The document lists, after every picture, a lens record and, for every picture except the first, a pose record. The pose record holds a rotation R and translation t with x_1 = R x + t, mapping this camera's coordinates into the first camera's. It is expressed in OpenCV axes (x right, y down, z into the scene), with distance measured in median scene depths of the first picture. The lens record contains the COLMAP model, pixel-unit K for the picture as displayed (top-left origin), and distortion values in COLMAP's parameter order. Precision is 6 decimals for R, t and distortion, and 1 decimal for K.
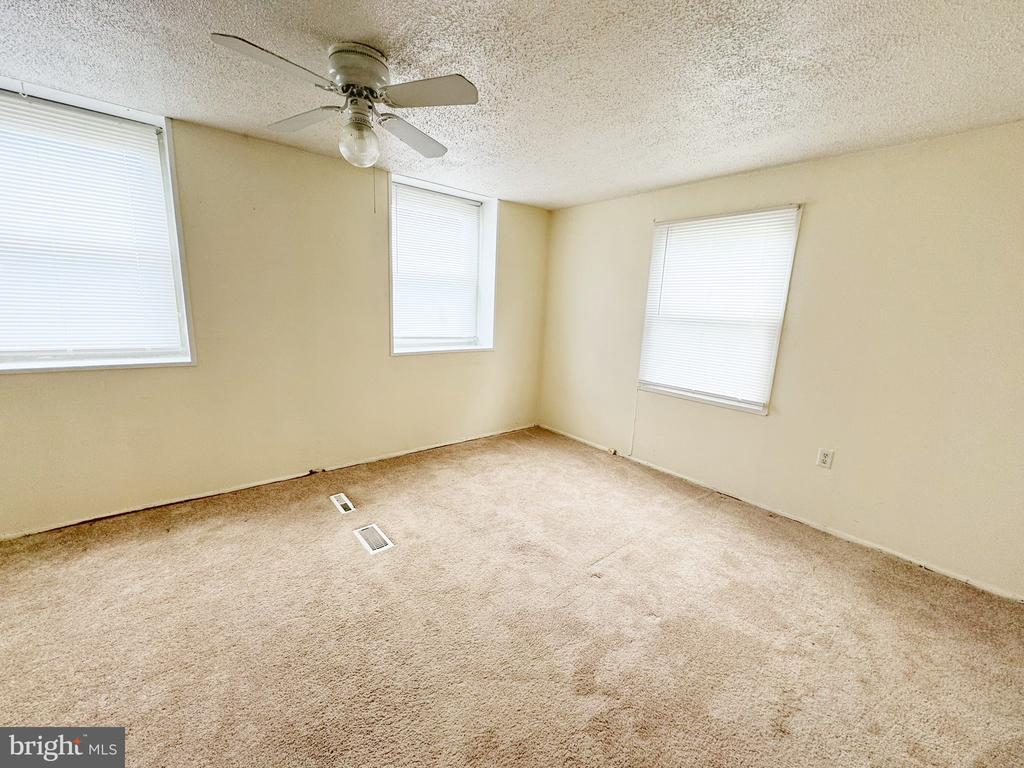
lens RADIAL K [[410.6, 0, 508.6], [0, 410.6, 382.2], [0, 0, 1]] dist [-0.002947, 0.001234]
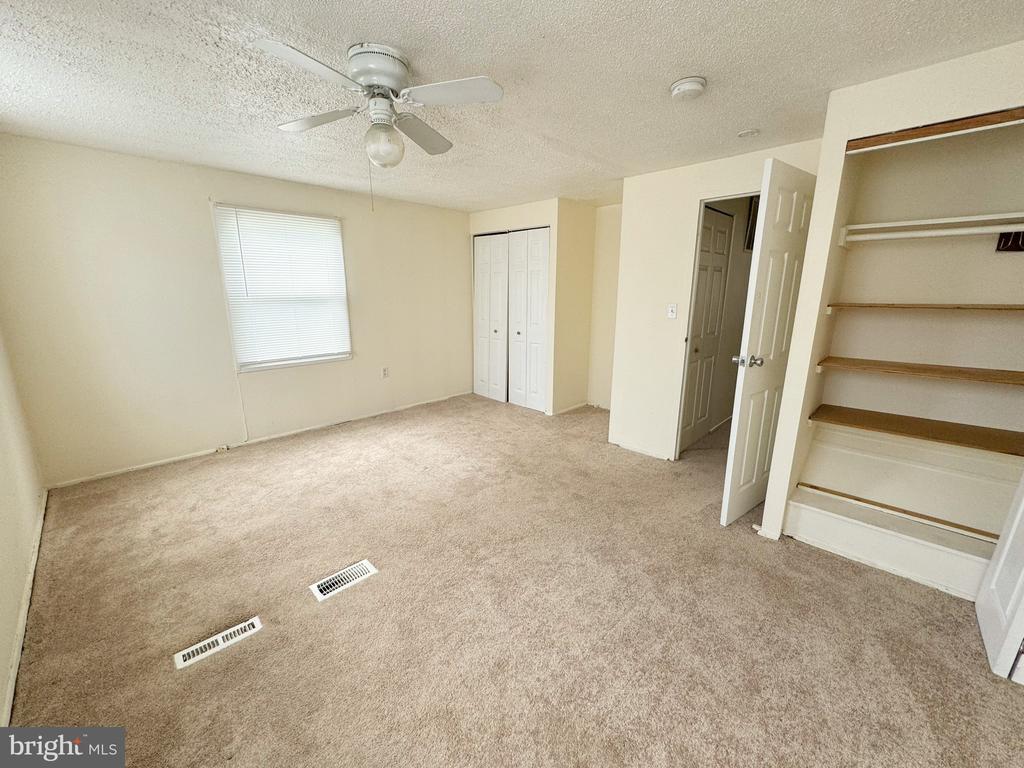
lens RADIAL K [[410.6, 0, 511.9], [0, 410.6, 383.3], [0, 0, 1]] dist [-0.002947, 0.001234]
pose [[-0.101467, -0.265855, 0.958658, -0.775958], [0.181819, 0.942446, 0.280603, -0.129486], [-0.978083, 0.202774, -0.047290, 0.445144]]
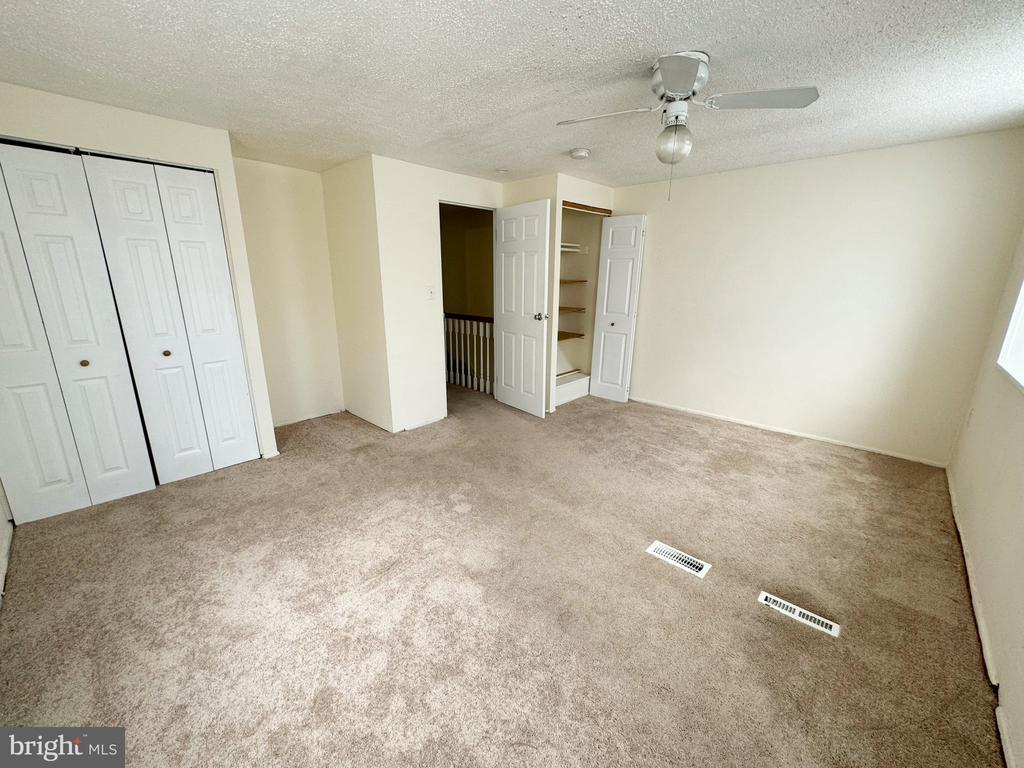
lens RADIAL K [[410.6, 0, 513.6], [0, 410.6, 381.0], [0, 0, 1]] dist [-0.002947, 0.001234]
pose [[-0.990689, -0.015384, -0.135276, 0.107497], [-0.072299, 0.901370, 0.426973, -0.229301], [0.115365, 0.432777, -0.894089, 1.145033]]
